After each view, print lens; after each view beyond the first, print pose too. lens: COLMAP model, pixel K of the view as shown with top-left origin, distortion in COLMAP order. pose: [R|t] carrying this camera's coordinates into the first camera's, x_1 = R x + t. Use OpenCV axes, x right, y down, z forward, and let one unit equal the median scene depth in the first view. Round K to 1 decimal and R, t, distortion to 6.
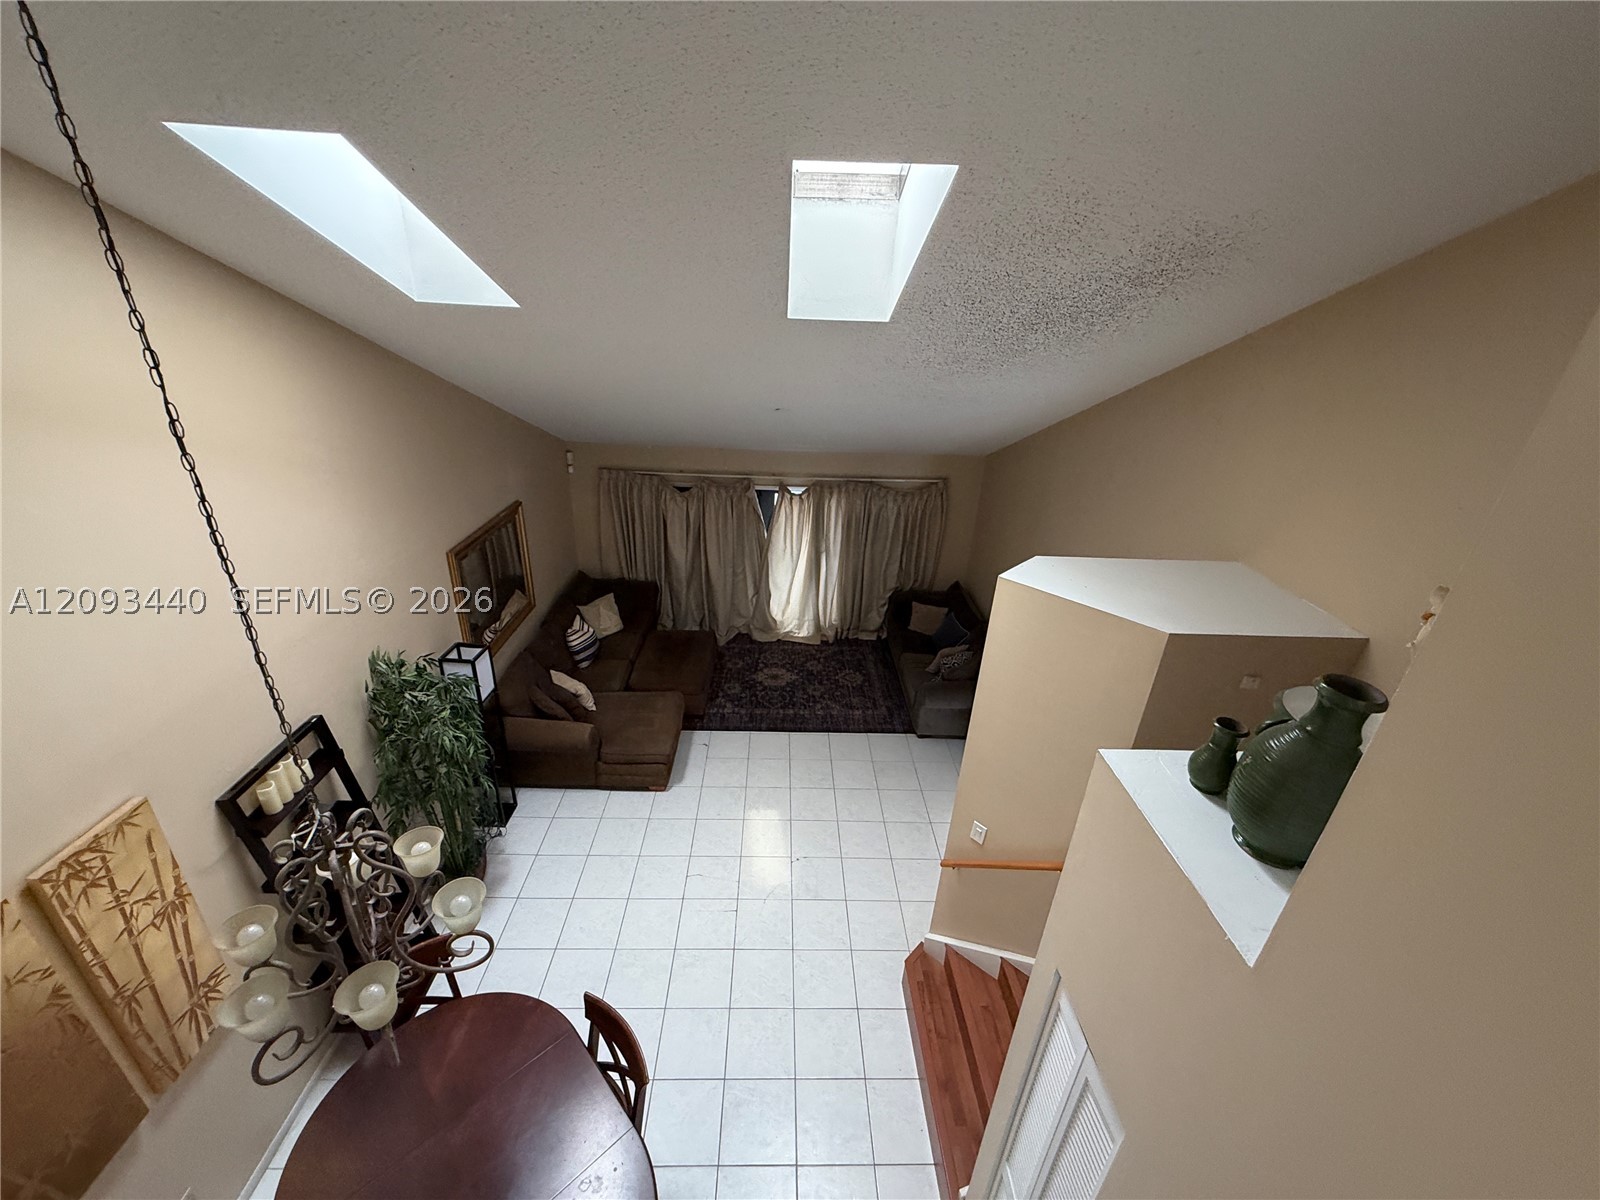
lens RADIAL K [[636.2, 0, 798.4], [0, 636.2, 601.3], [0, 0, 1]] dist [0.000473, -0.000056]
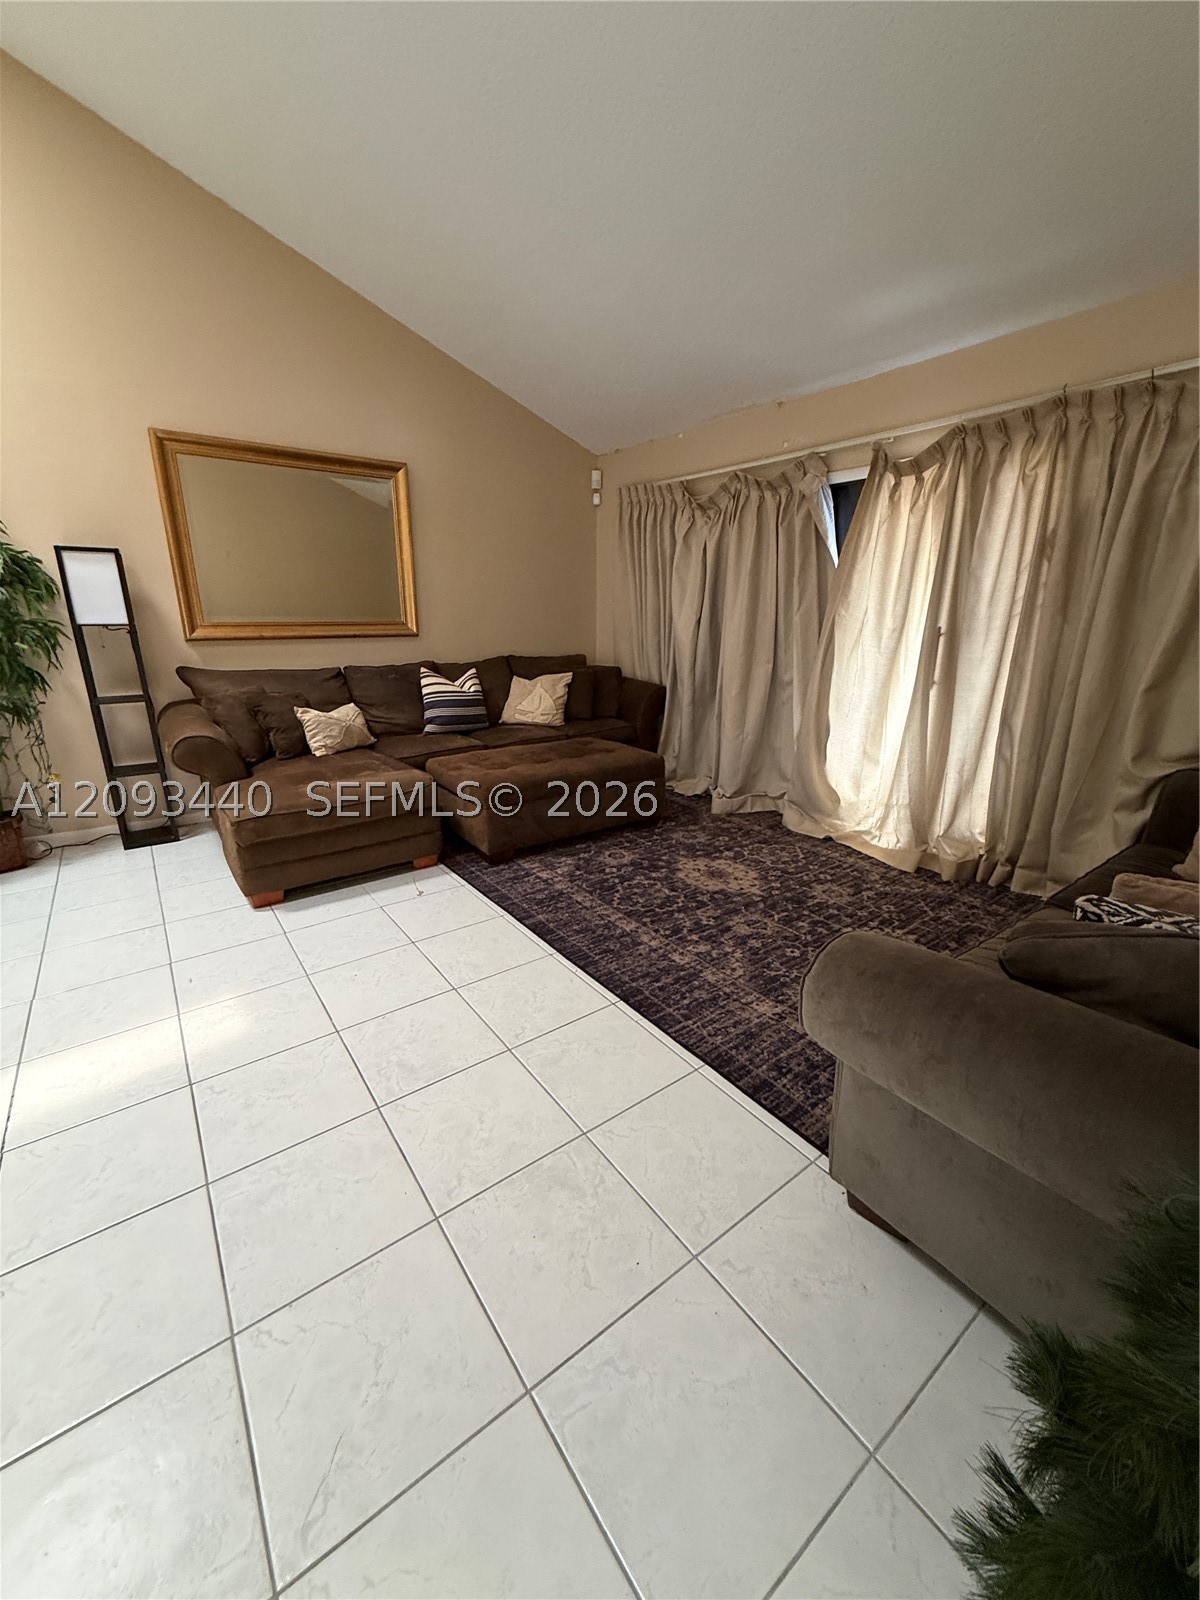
lens RADIAL K [[636.2, 0, 599.8], [0, 636.2, 796.1], [0, 0, 1]] dist [0.000473, -0.000056]
pose [[0.571930, 0.194238, -0.796974, 0.536819], [-0.328562, 0.944466, -0.005601, 0.208215], [0.751627, 0.265058, 0.603987, 1.427999]]
